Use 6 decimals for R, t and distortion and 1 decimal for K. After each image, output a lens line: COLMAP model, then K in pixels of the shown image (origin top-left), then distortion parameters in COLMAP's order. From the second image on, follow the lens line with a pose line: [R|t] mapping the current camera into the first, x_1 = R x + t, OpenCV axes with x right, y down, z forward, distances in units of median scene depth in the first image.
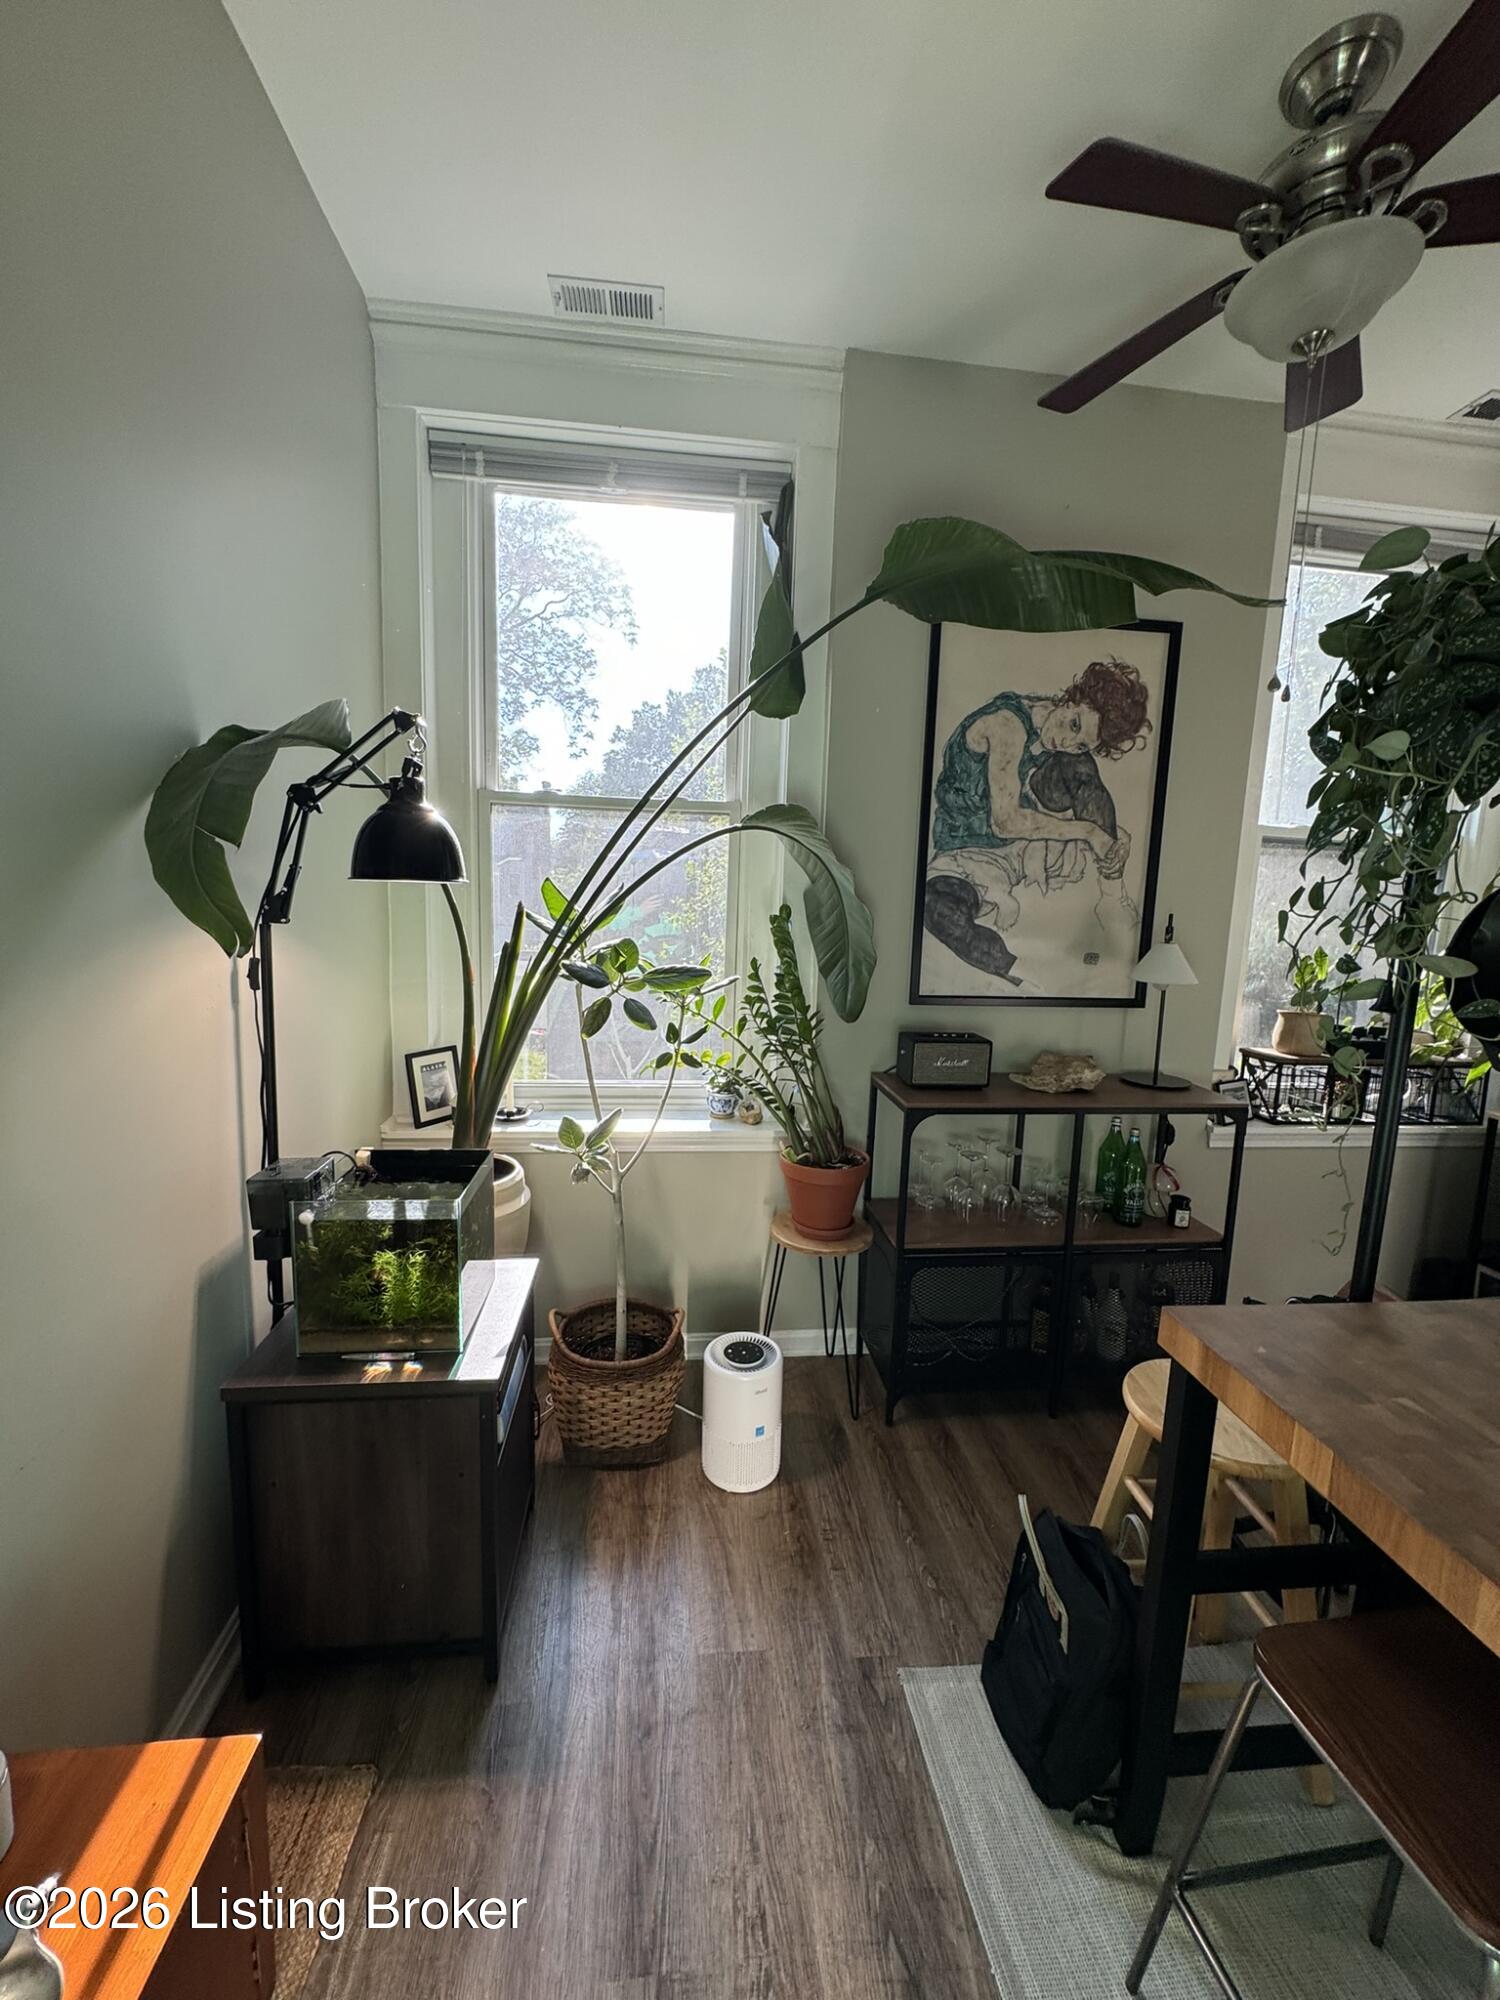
lens RADIAL K [[816.5, 0, 750.0], [0, 816.5, 1000.0], [0, 0, 1]] dist [0.000206, 0.000272]
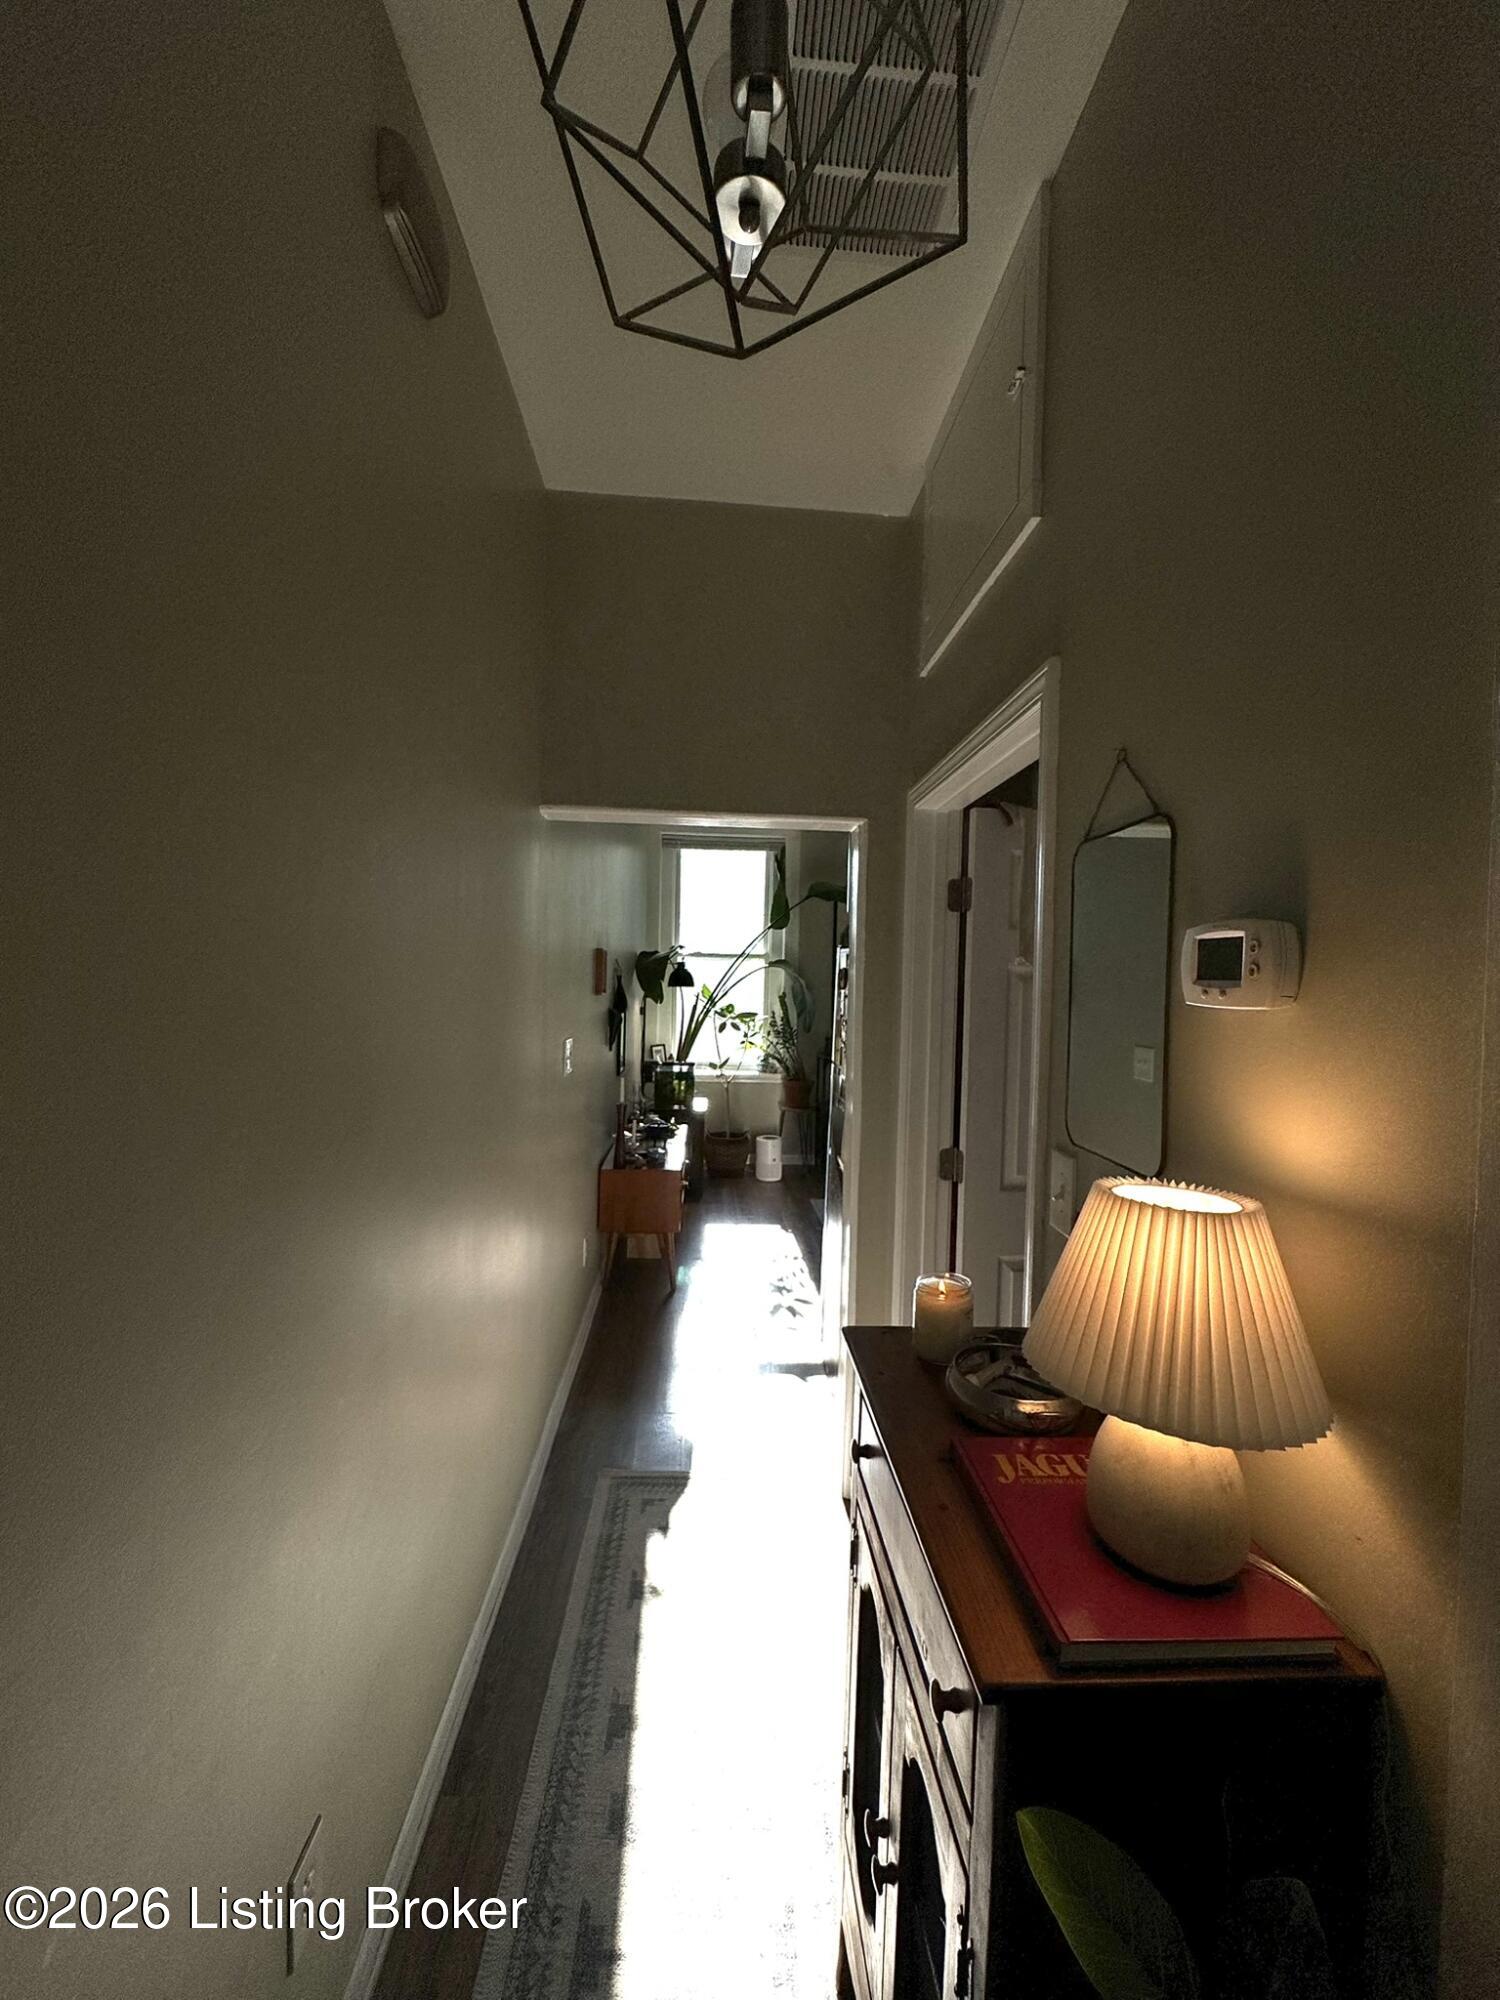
lens RADIAL K [[801.0, 0, 750.0], [0, 801.0, 1000.0], [0, 0, 1]] dist [-0.001321, 0.000598]
pose [[0.998555, -0.007581, -0.053194, 0.080422], [0.001834, 0.994229, -0.107263, 0.230506], [0.053700, 0.107010, 0.992807, -1.942321]]
